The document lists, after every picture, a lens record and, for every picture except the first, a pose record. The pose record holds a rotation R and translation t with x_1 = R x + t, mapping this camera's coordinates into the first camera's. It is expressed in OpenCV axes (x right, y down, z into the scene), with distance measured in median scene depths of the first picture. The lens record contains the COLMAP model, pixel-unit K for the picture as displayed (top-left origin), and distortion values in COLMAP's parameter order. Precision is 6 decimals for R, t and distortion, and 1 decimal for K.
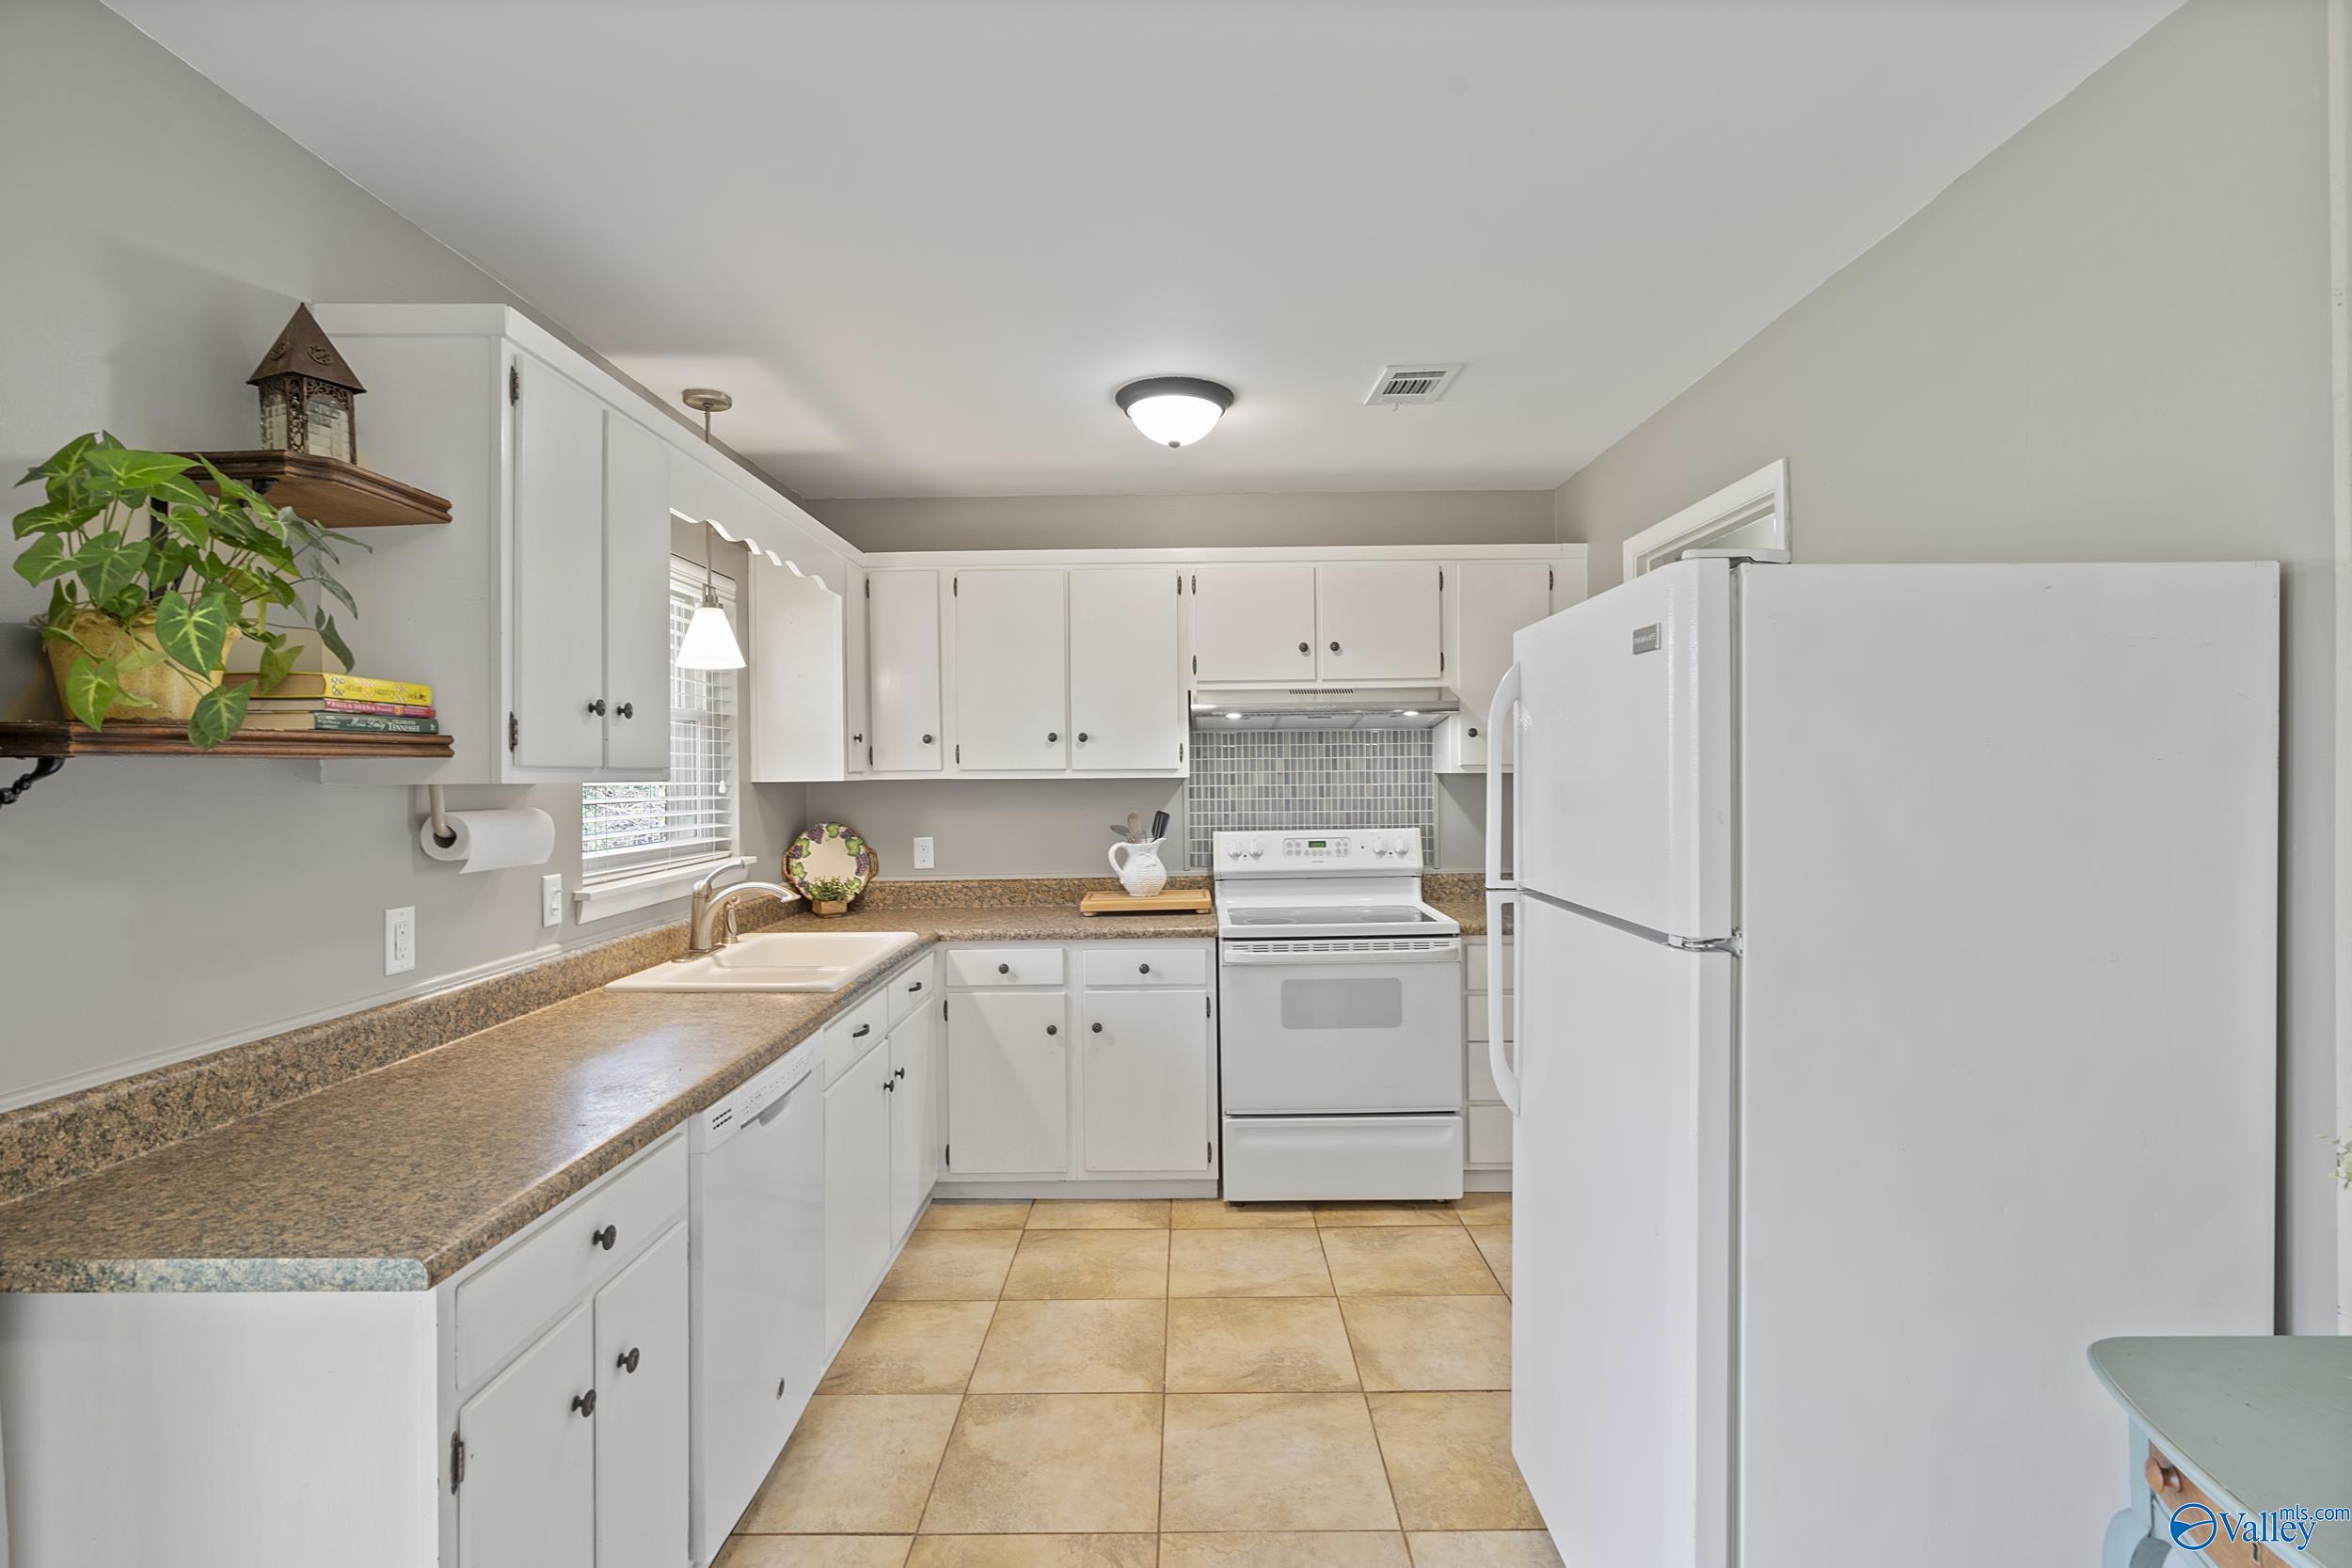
lens RADIAL K [[1075.6, 0, 1177.1], [0, 1075.6, 768.0], [0, 0, 1]] dist [-0.005186, 0.001591]
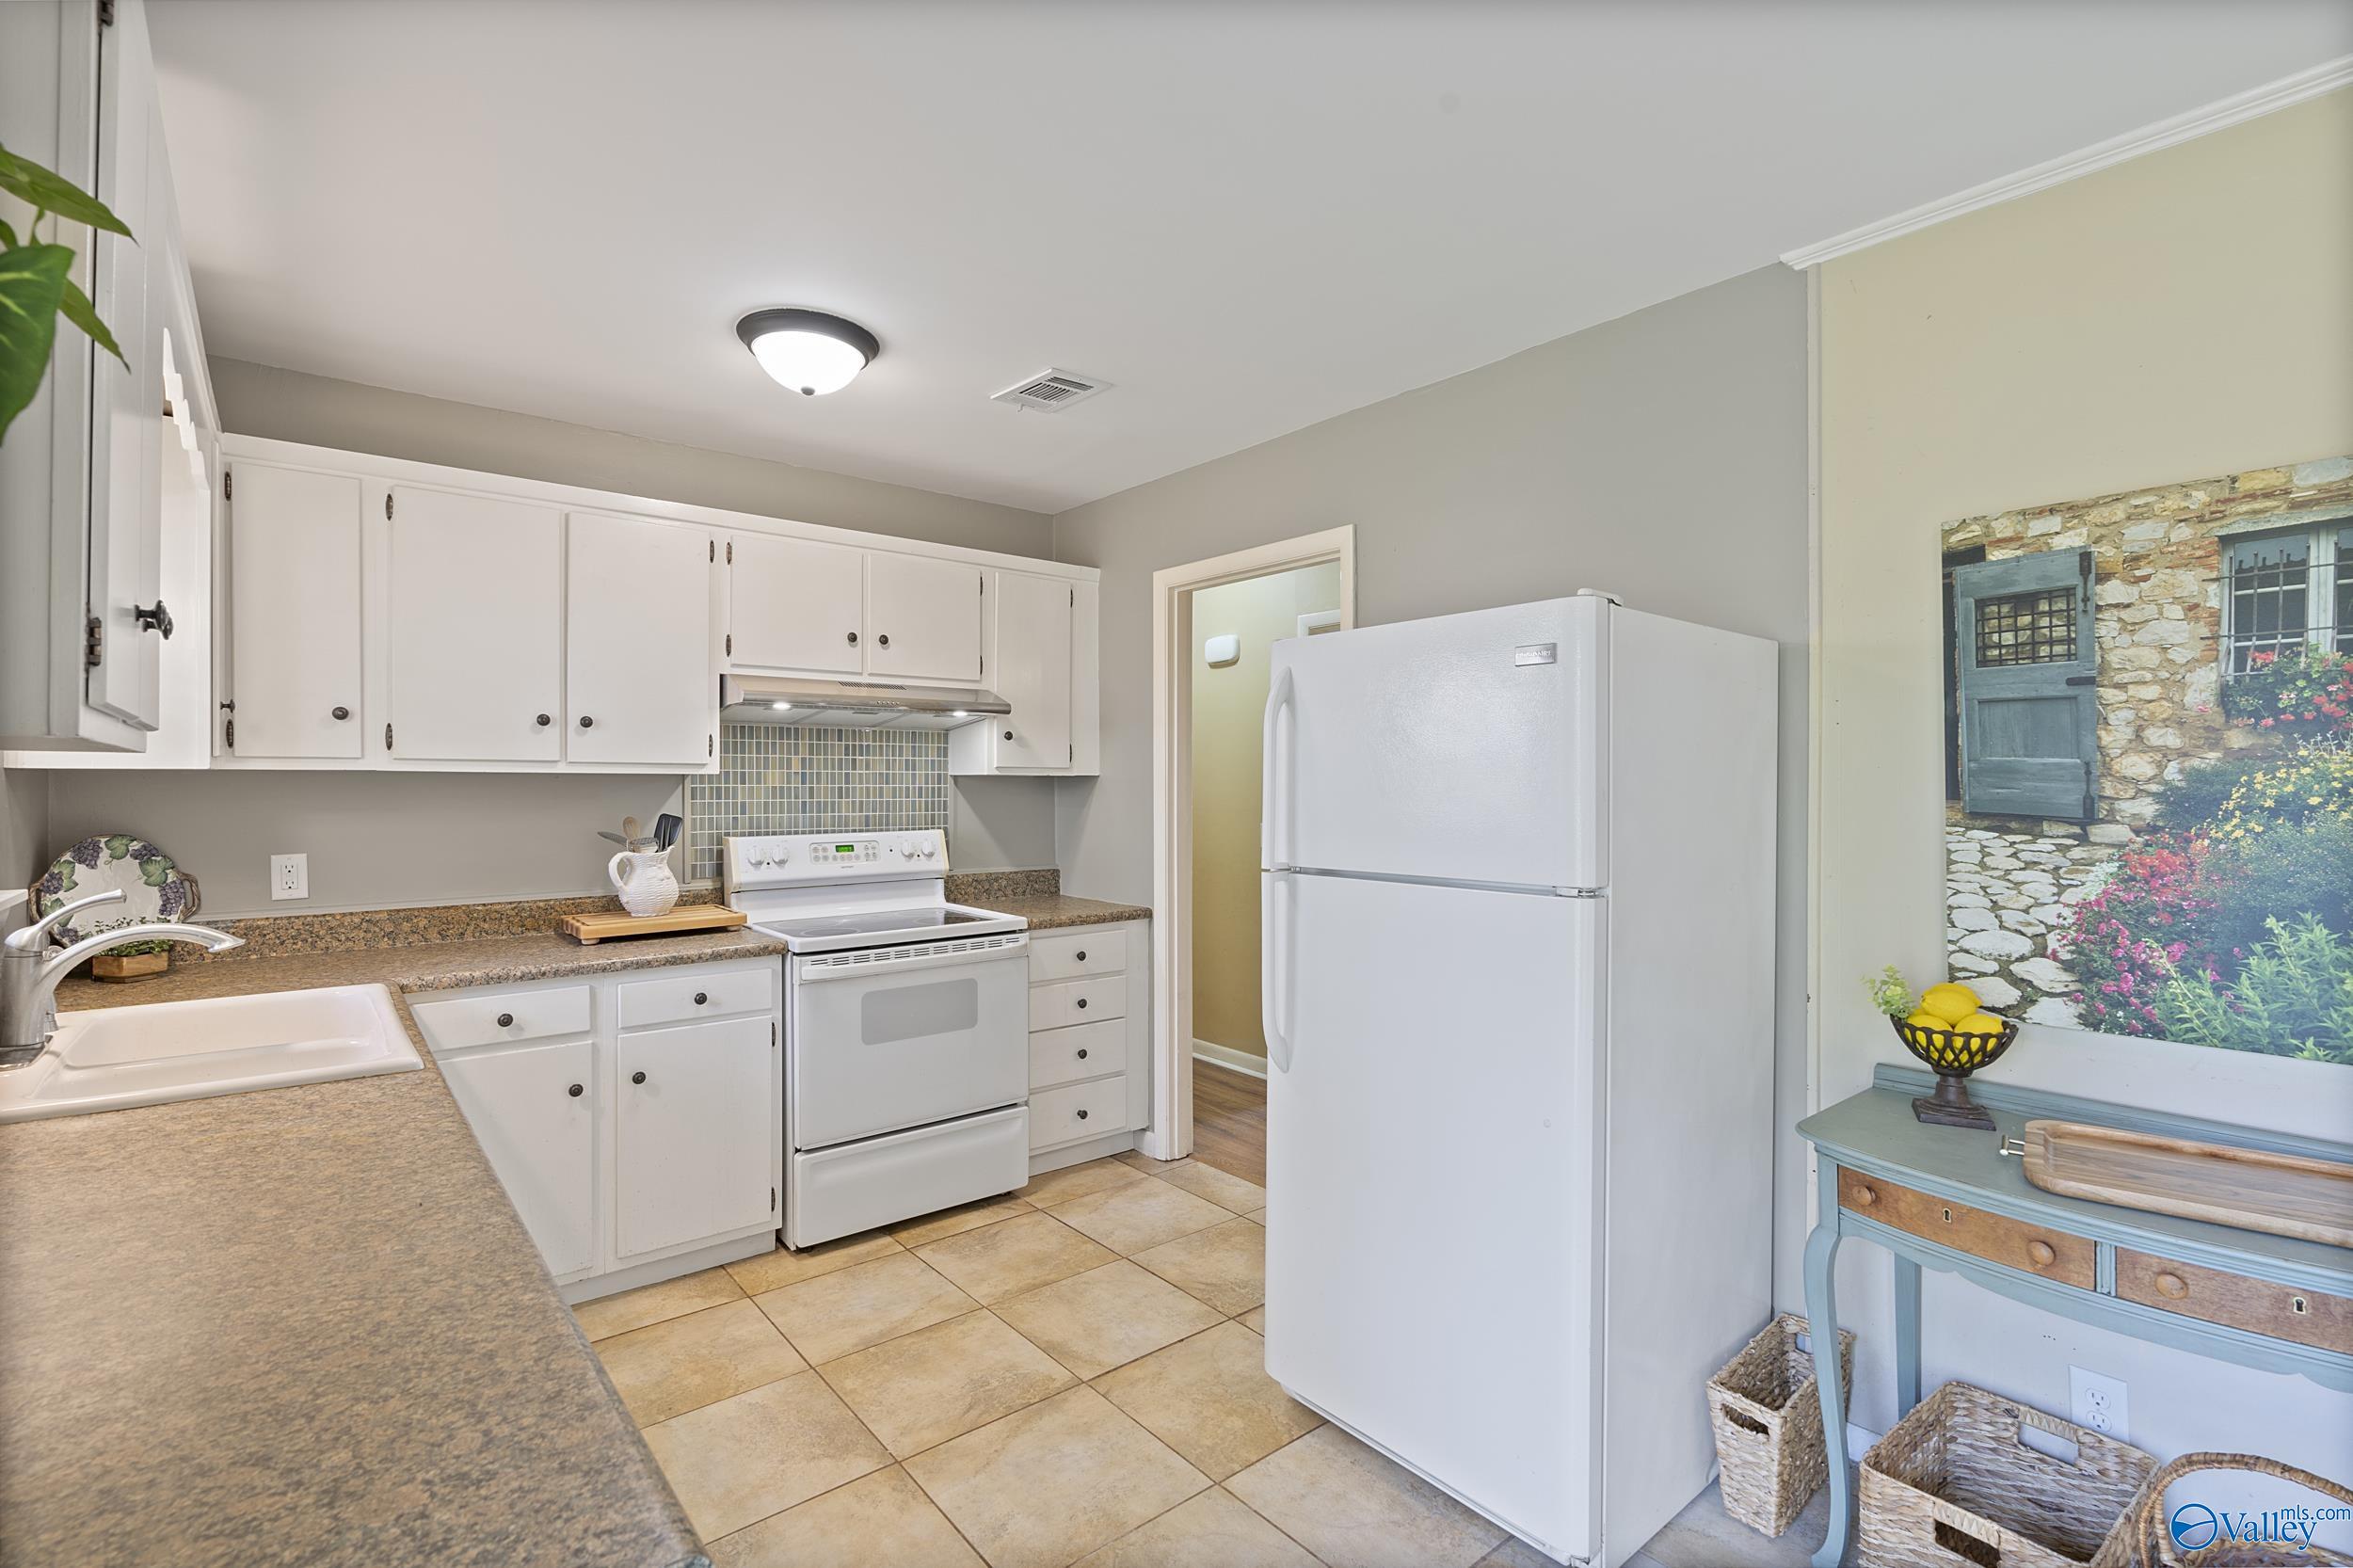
lens RADIAL K [[1076.1, 0, 1094.9], [0, 1076.1, 781.2], [0, 0, 1]] dist [-0.005186, 0.001591]
pose [[0.772888, 0.014880, 0.634369, -0.336480], [-0.013869, 0.999882, -0.006555, 0.017556], [-0.634391, -0.003732, 0.773003, 0.156779]]
